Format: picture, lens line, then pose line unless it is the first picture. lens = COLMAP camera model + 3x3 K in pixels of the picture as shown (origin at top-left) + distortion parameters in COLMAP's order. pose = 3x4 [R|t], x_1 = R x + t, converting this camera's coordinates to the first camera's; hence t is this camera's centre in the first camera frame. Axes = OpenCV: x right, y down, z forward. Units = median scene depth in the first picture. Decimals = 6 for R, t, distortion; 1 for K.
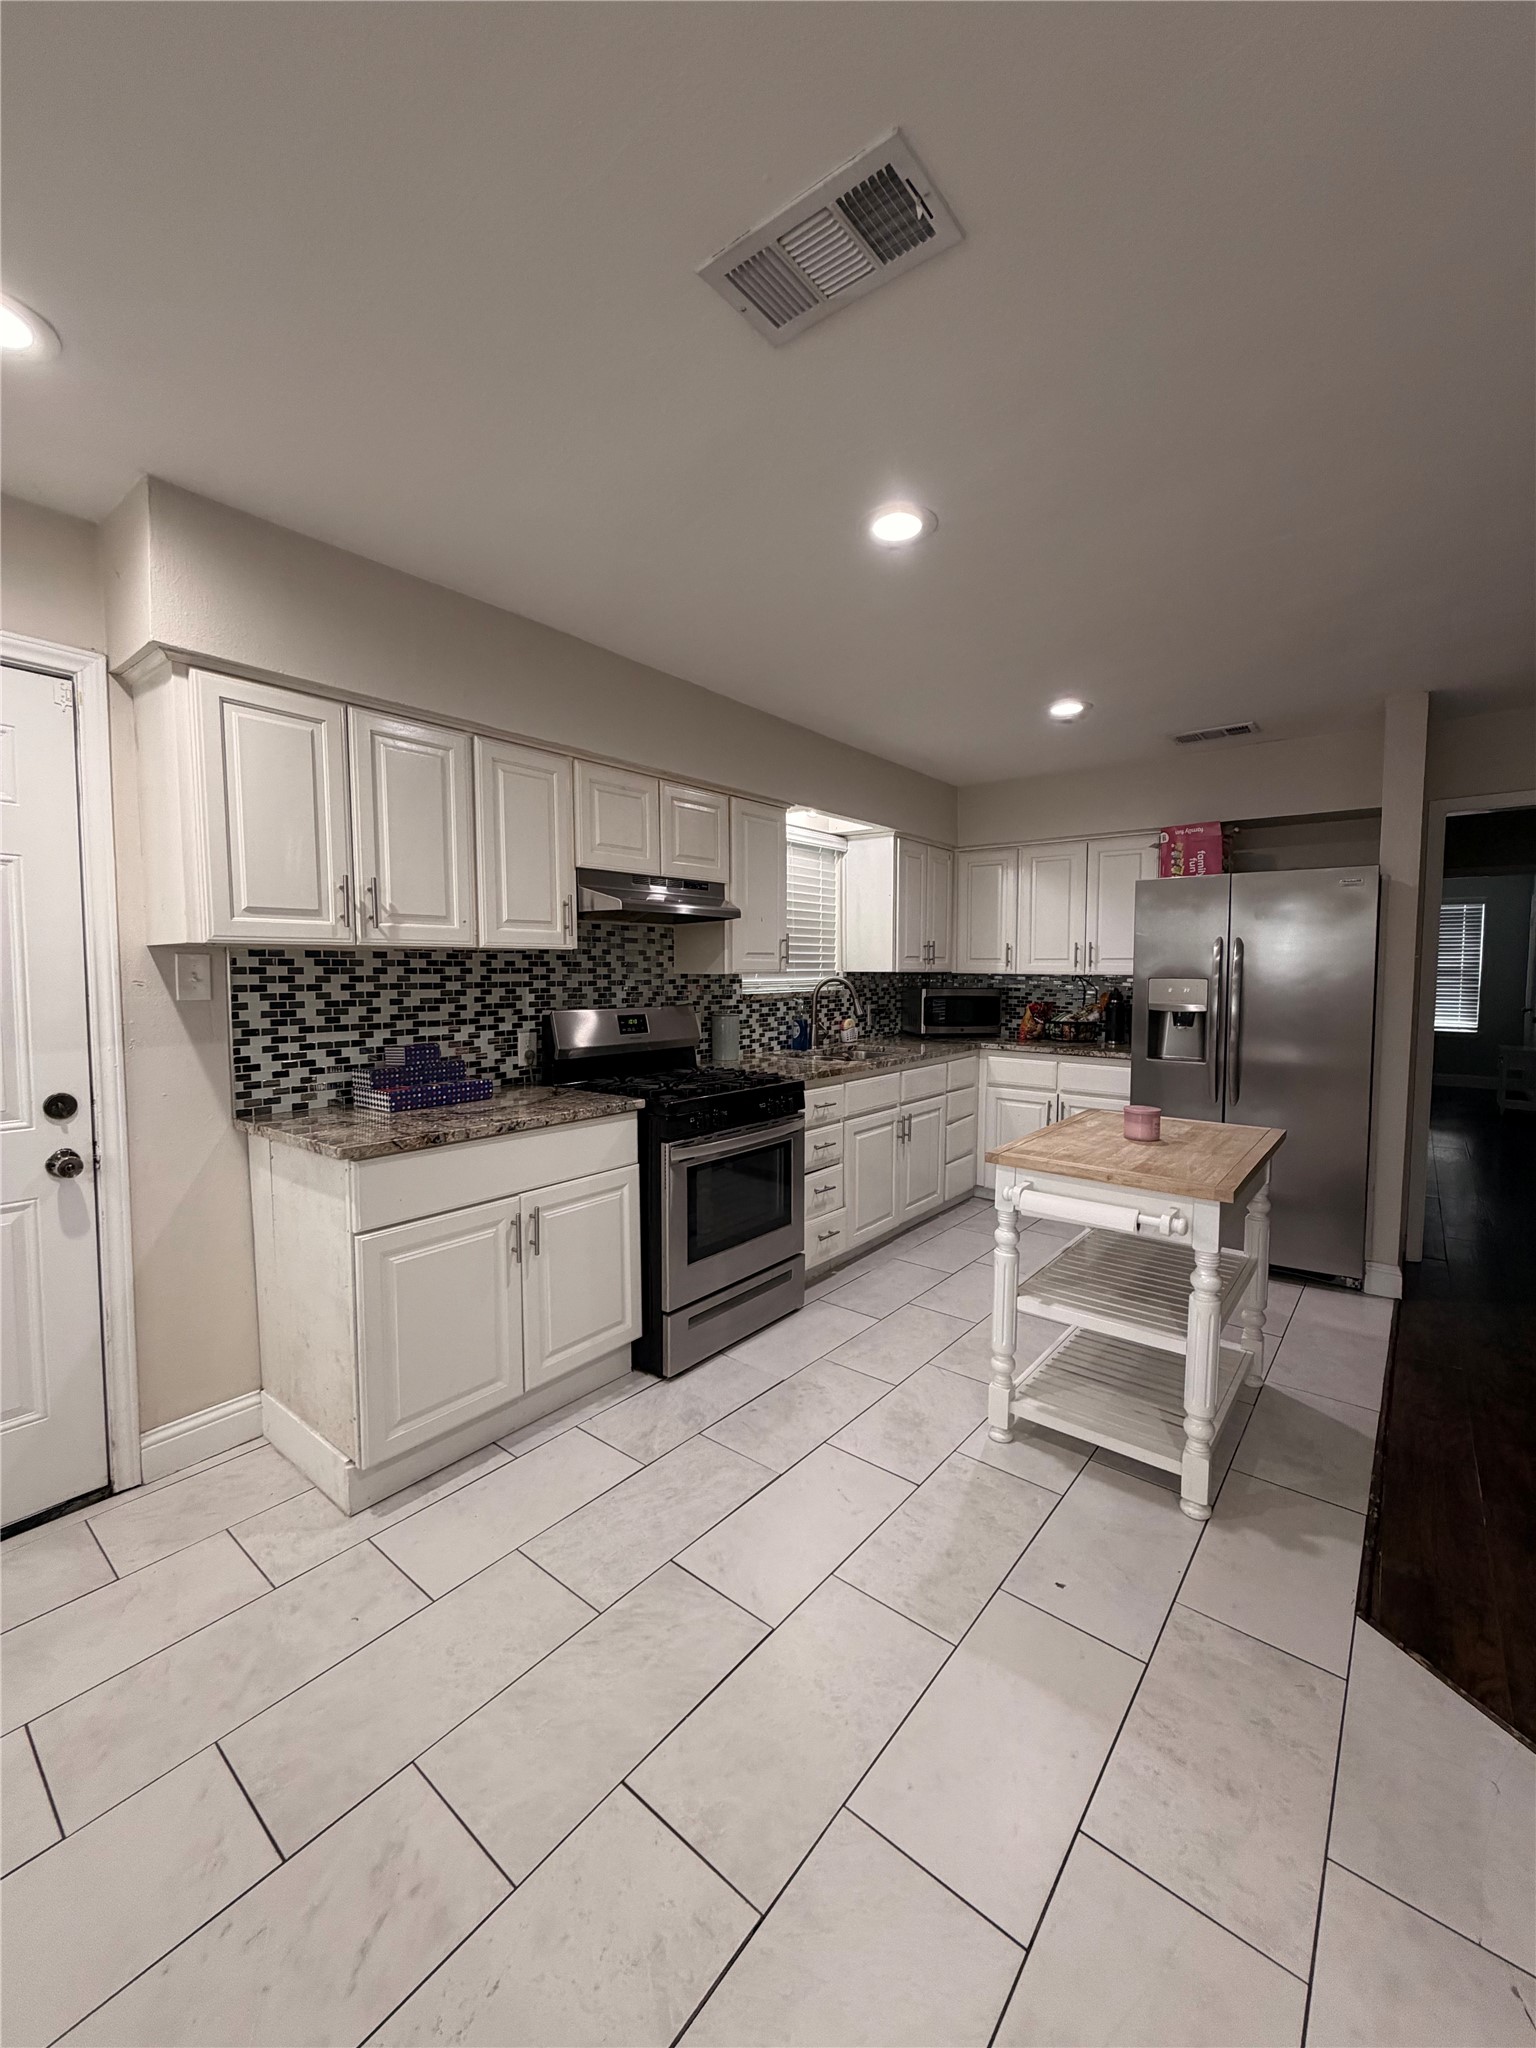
lens RADIAL K [[809.8, 0, 768.0], [0, 809.8, 1024.0], [0, 0, 1]] dist [-0.000080, 0.000013]
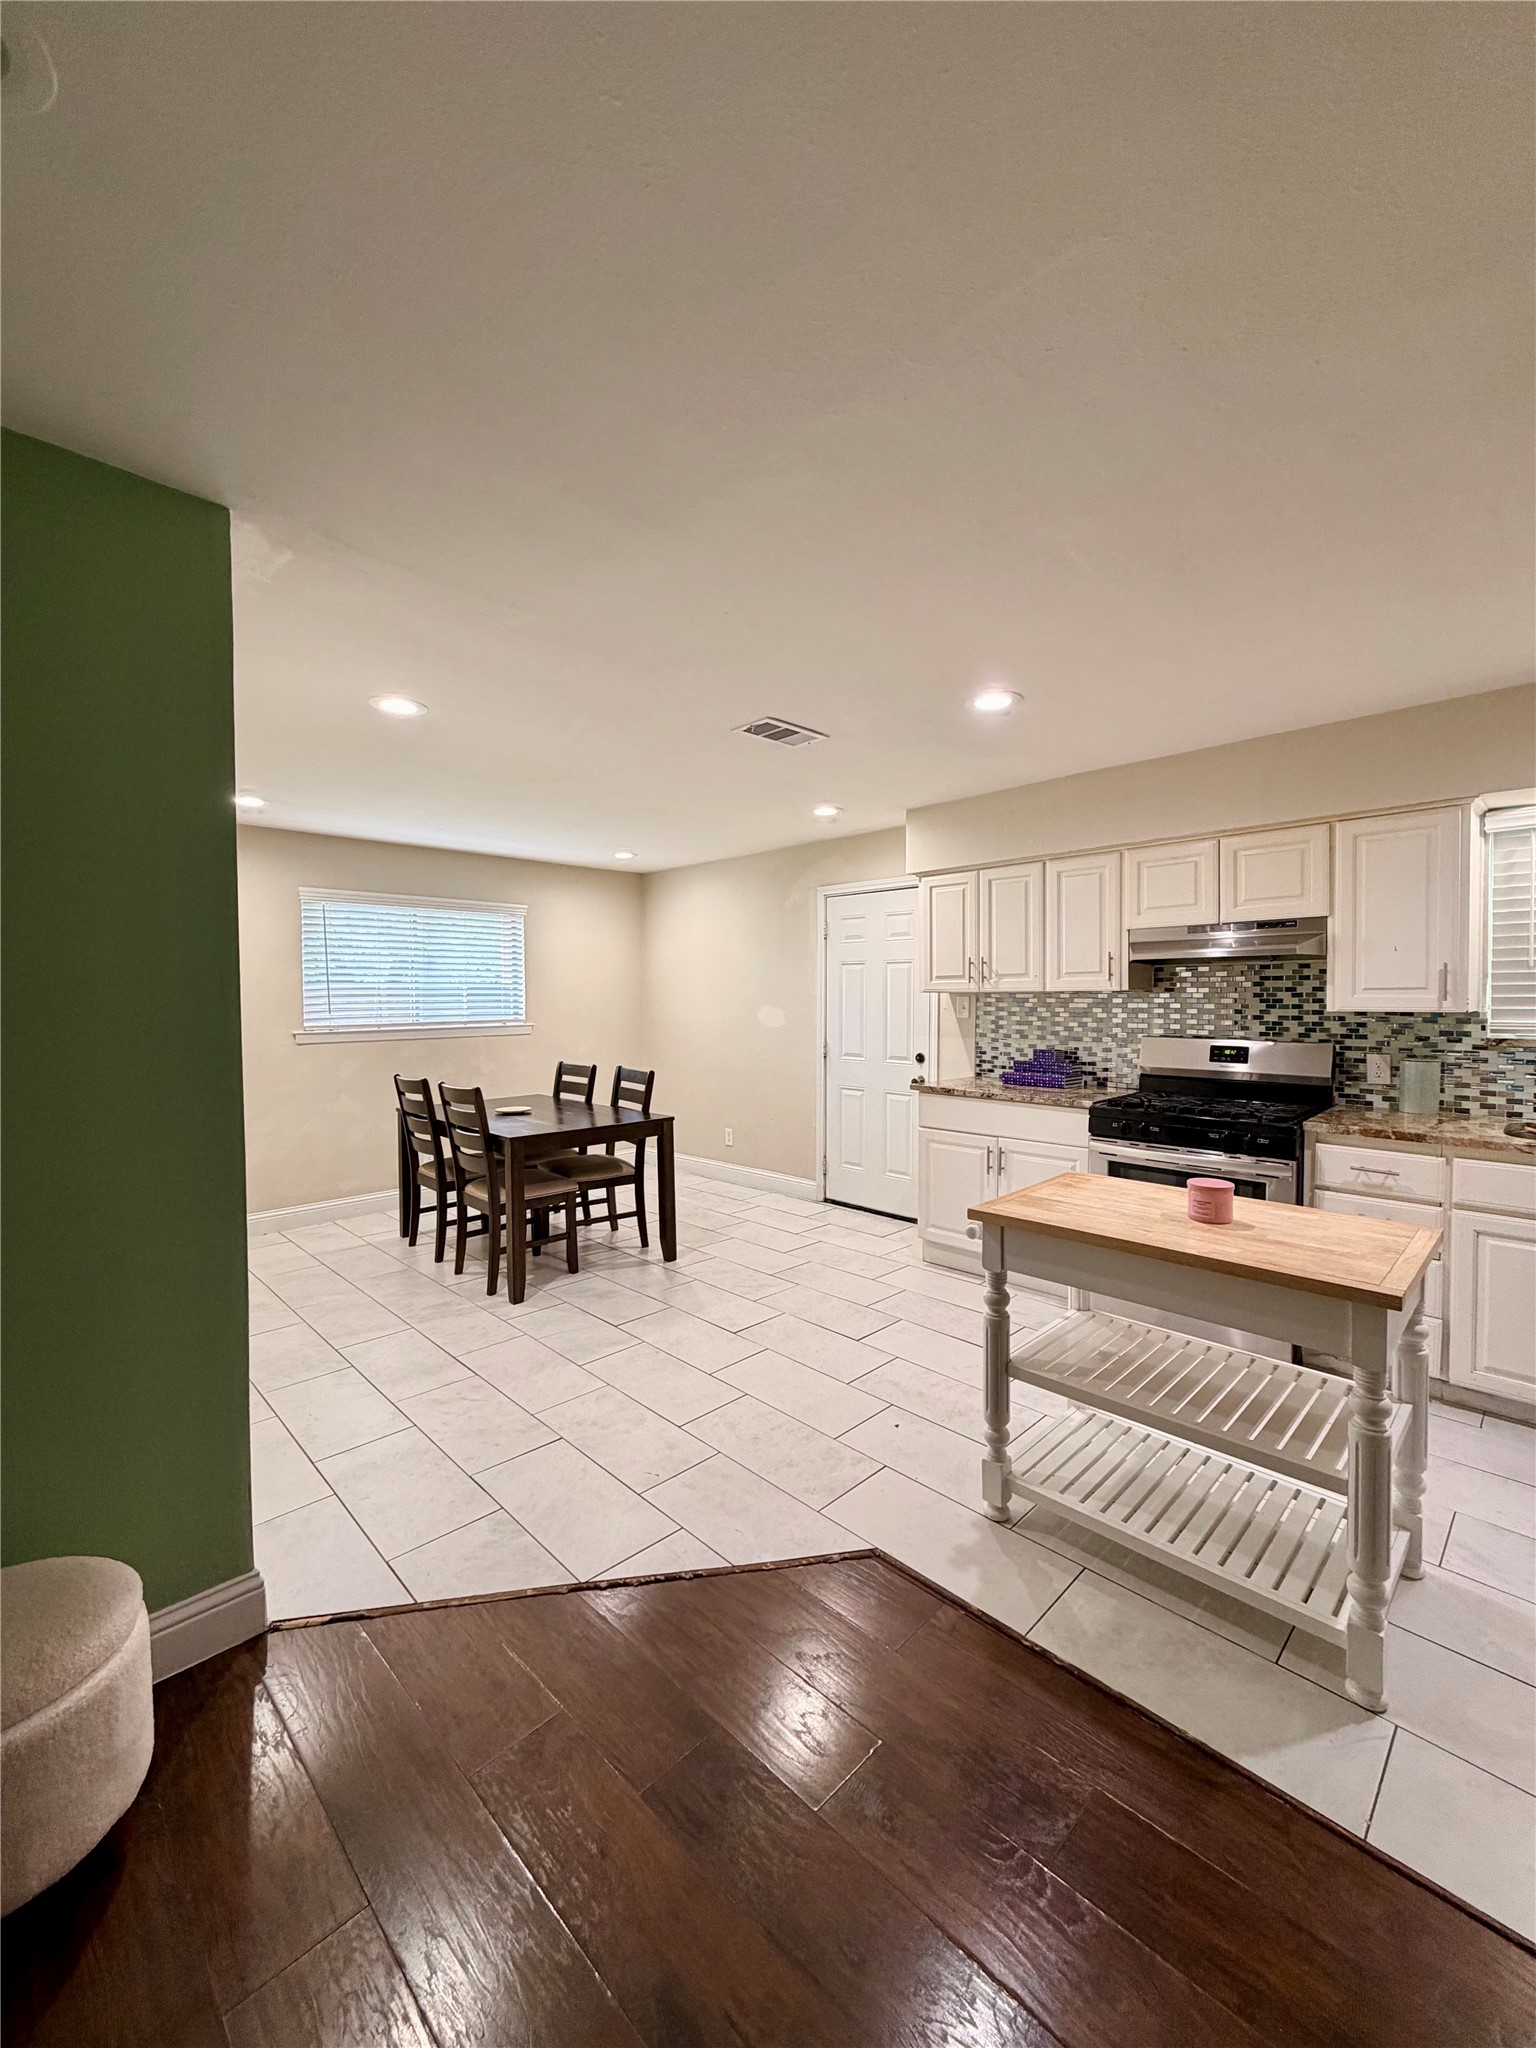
lens RADIAL K [[809.8, 0, 768.0], [0, 809.8, 1024.0], [0, 0, 1]] dist [-0.000080, 0.000013]
pose [[-0.105474, 0.031346, -0.993928, 1.248298], [-0.068360, 0.996910, 0.038694, -0.050851], [0.992070, 0.072026, -0.103005, 0.593474]]
